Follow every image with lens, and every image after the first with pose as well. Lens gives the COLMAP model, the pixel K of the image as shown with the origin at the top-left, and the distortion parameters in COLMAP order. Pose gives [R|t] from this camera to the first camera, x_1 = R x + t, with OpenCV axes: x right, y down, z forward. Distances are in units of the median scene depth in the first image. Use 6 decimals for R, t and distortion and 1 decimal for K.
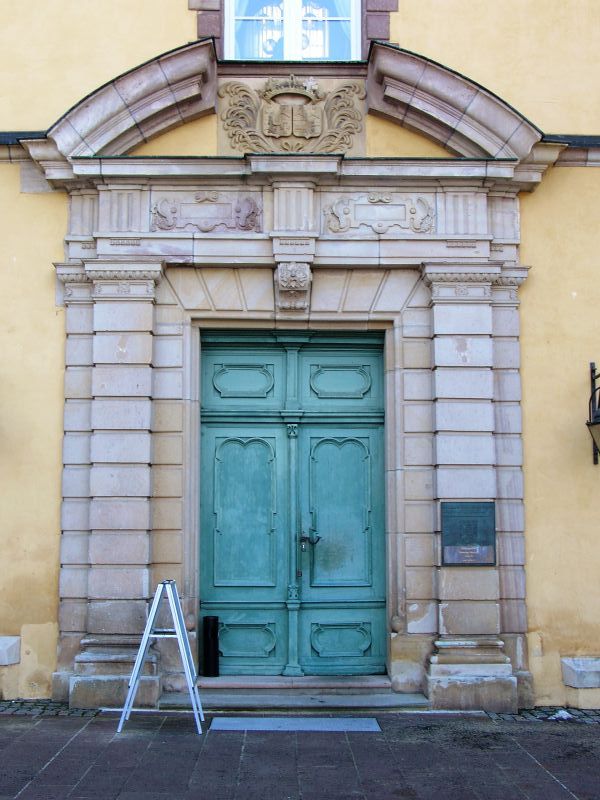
lens RADIAL K [[1092.1, 0, 300.5], [0, 1092.1, 398.4], [0, 0, 1]] dist [-0.049830, 0.000000]
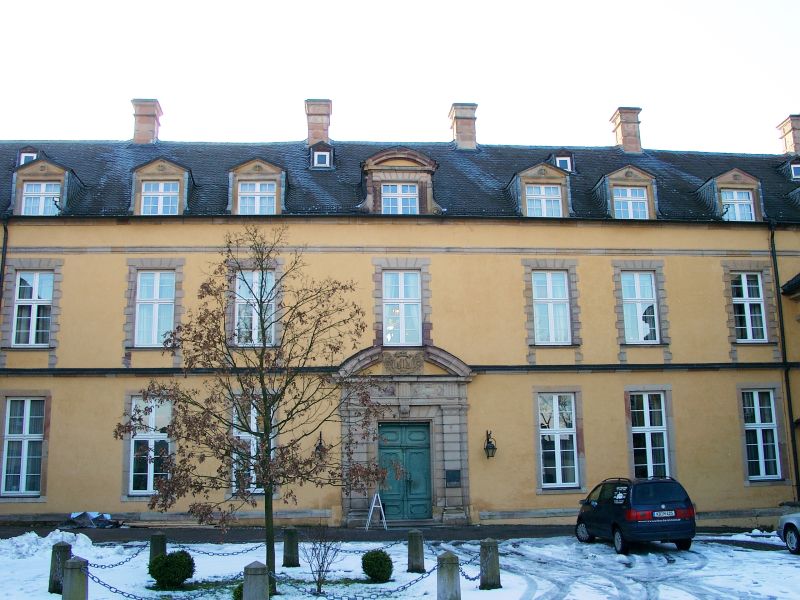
lens RADIAL K [[786.9, 0, 412.3], [0, 786.9, 324.9], [0, 0, 1]] dist [-0.110369, 0.000000]
pose [[0.996796, -0.005684, 0.079788, -0.188400], [0.010333, 0.998264, -0.057983, -0.237095], [-0.079320, 0.058622, 0.995124, -1.617719]]
